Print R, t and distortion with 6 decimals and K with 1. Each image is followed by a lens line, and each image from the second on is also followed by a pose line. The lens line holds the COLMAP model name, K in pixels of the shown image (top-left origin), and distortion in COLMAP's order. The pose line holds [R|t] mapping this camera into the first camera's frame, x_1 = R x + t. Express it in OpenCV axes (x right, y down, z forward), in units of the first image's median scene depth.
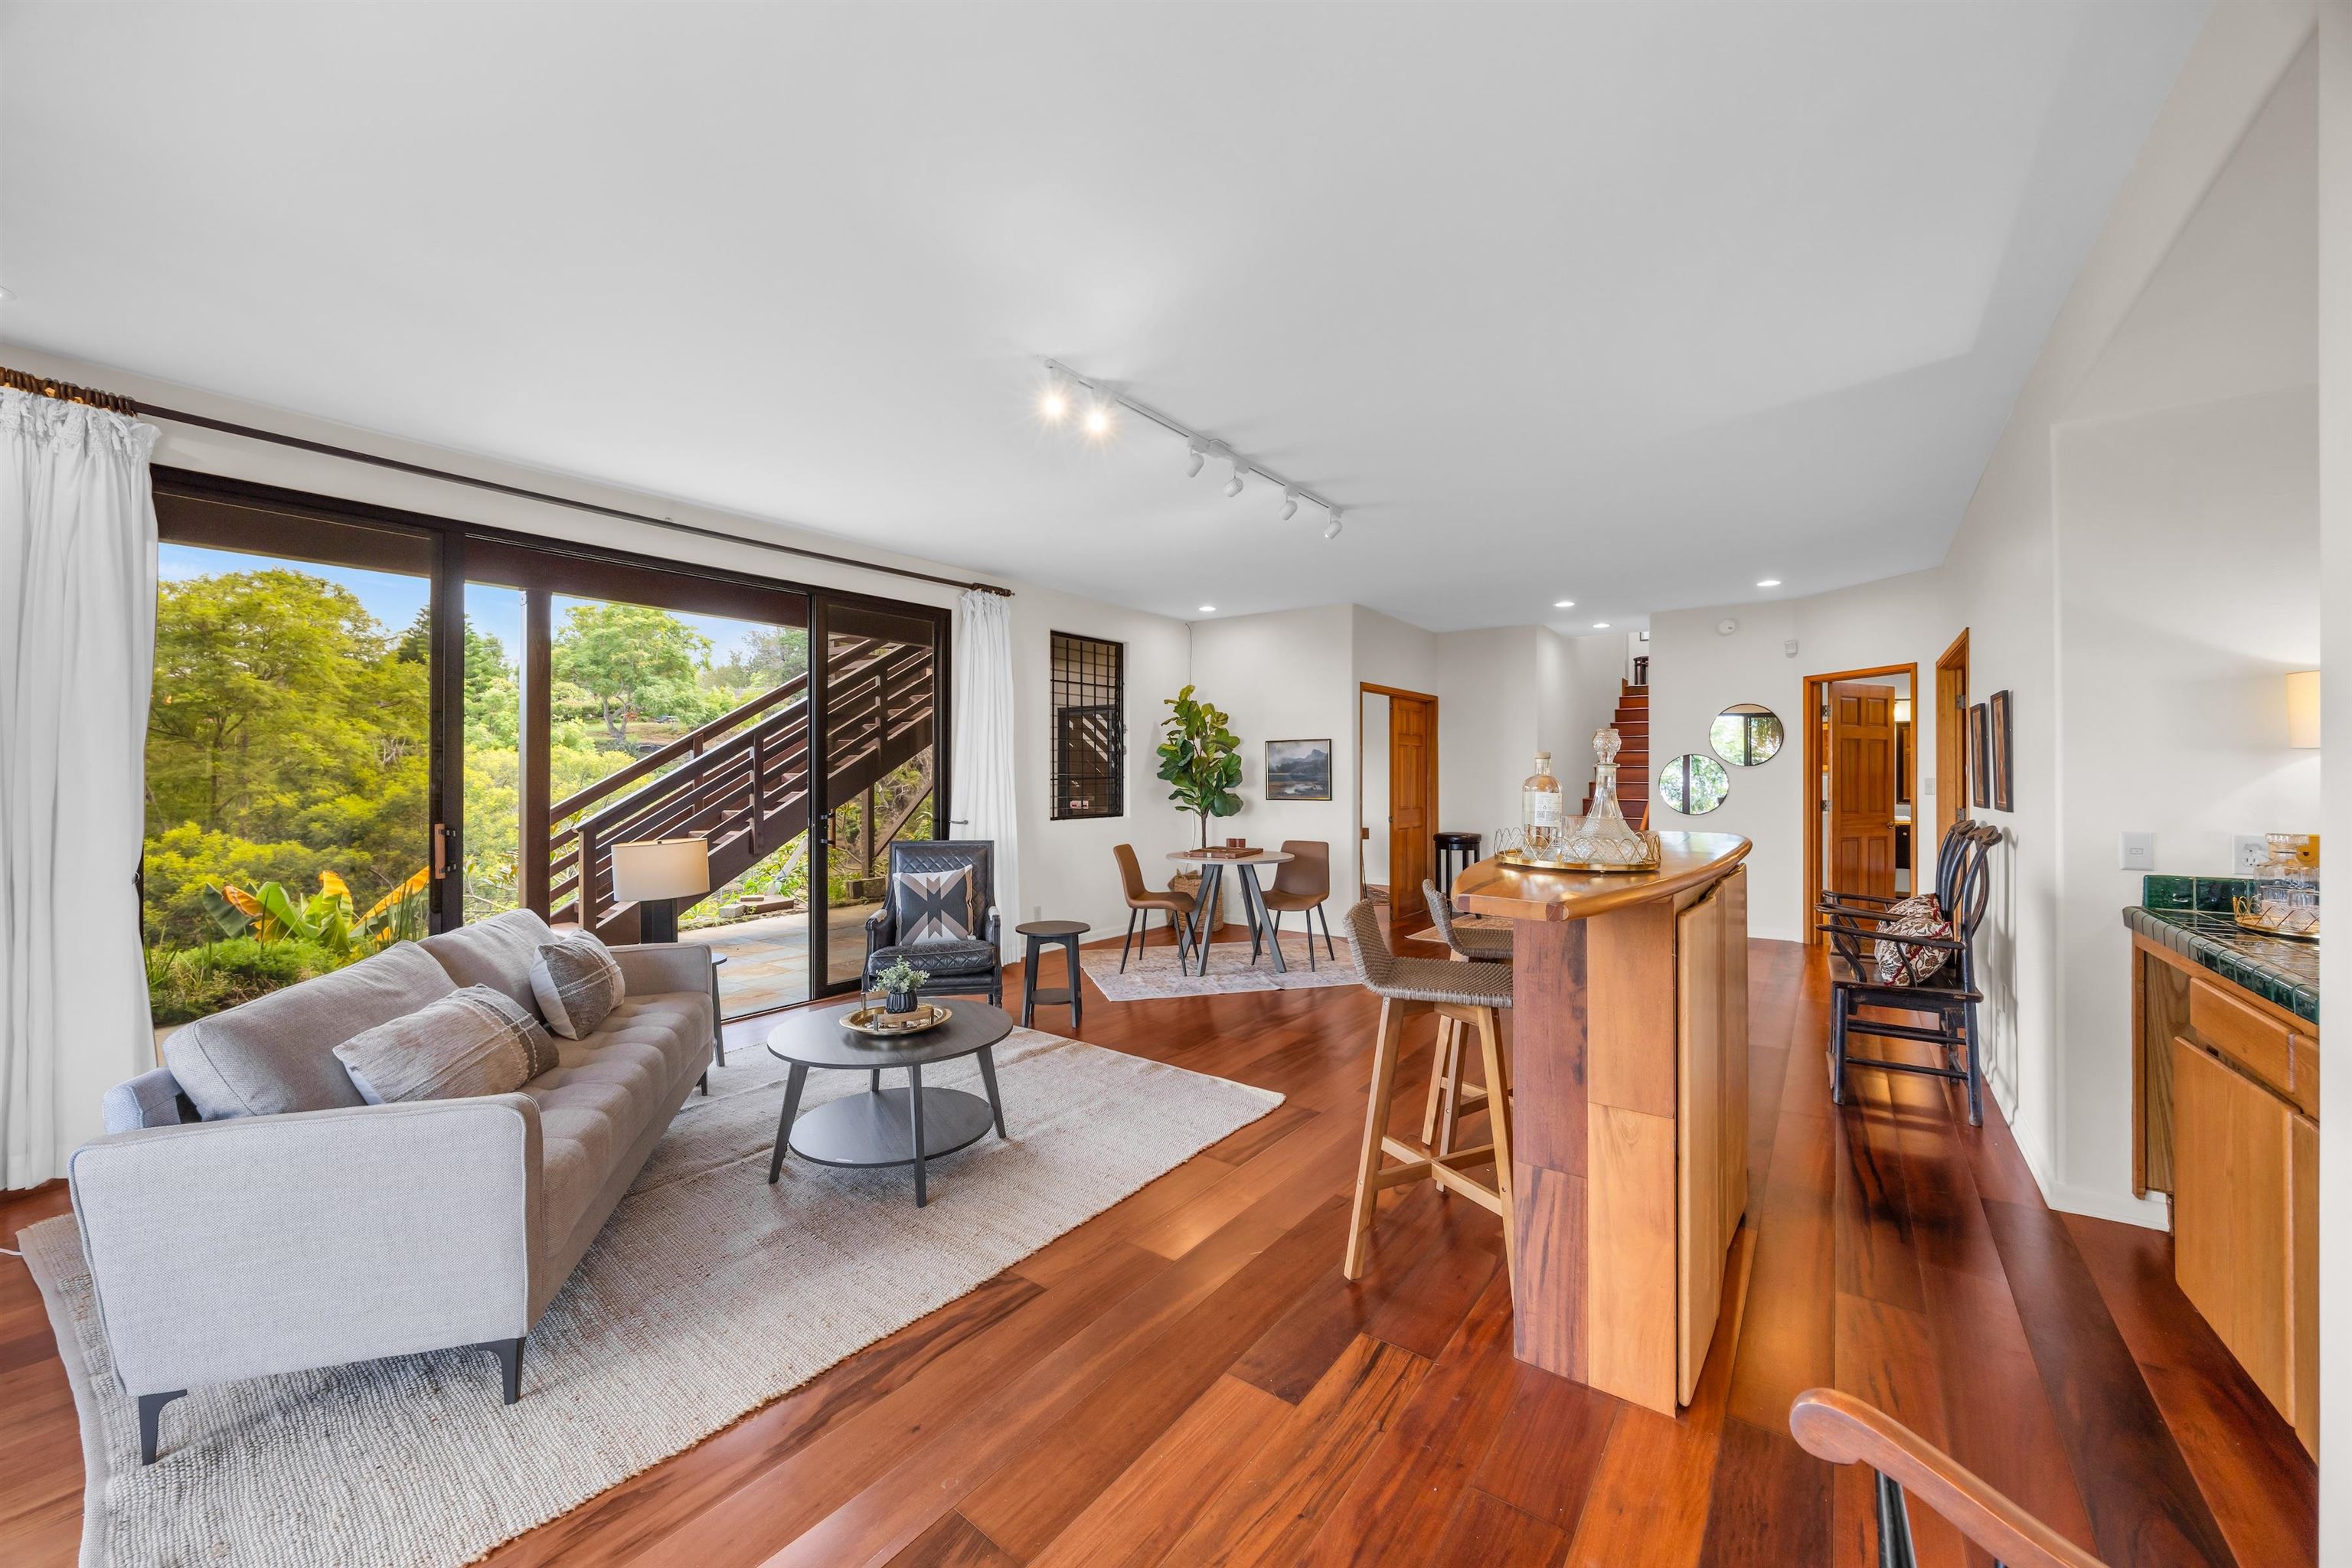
lens RADIAL K [[921.3, 0, 1165.7], [0, 921.3, 770.9], [0, 0, 1]] dist [-0.002798, -0.000140]
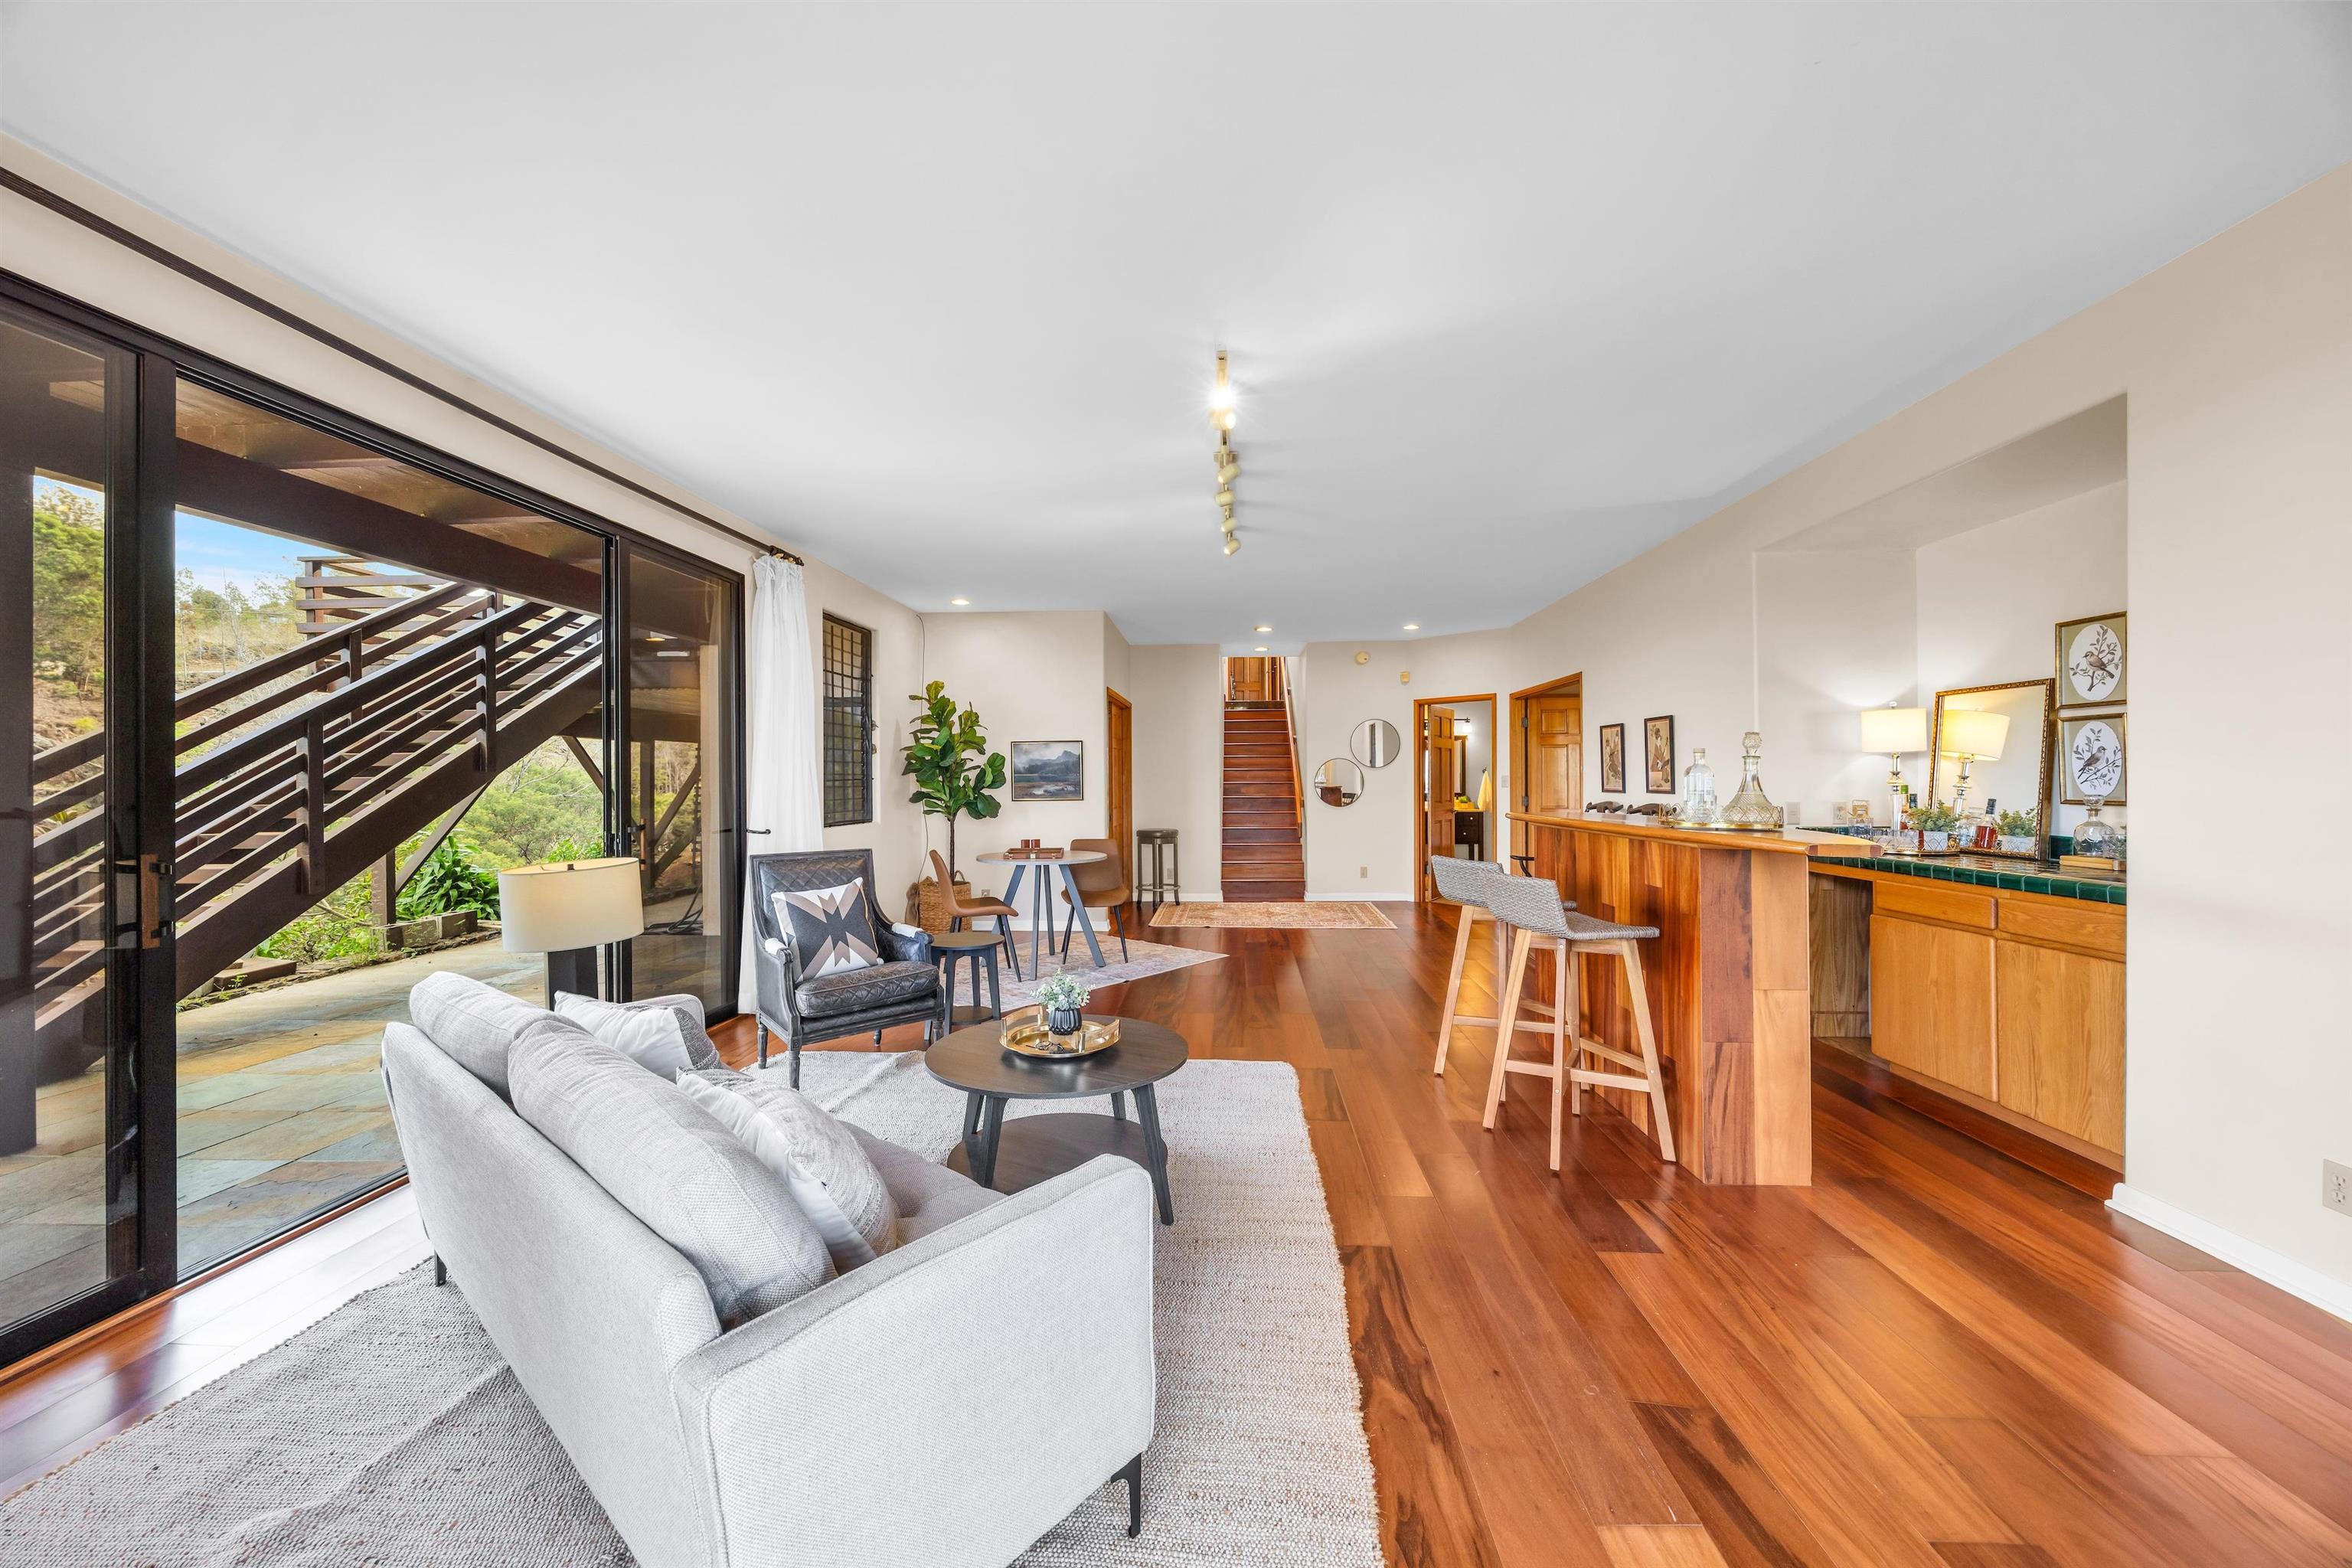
lens RADIAL K [[921.3, 0, 1171.9], [0, 921.3, 785.4], [0, 0, 1]] dist [-0.002798, -0.000140]
pose [[0.832195, -0.008653, 0.554416, -0.343032], [0.004063, 0.999947, 0.009507, 0.006704], [-0.554469, -0.005659, 0.832185, 0.095333]]
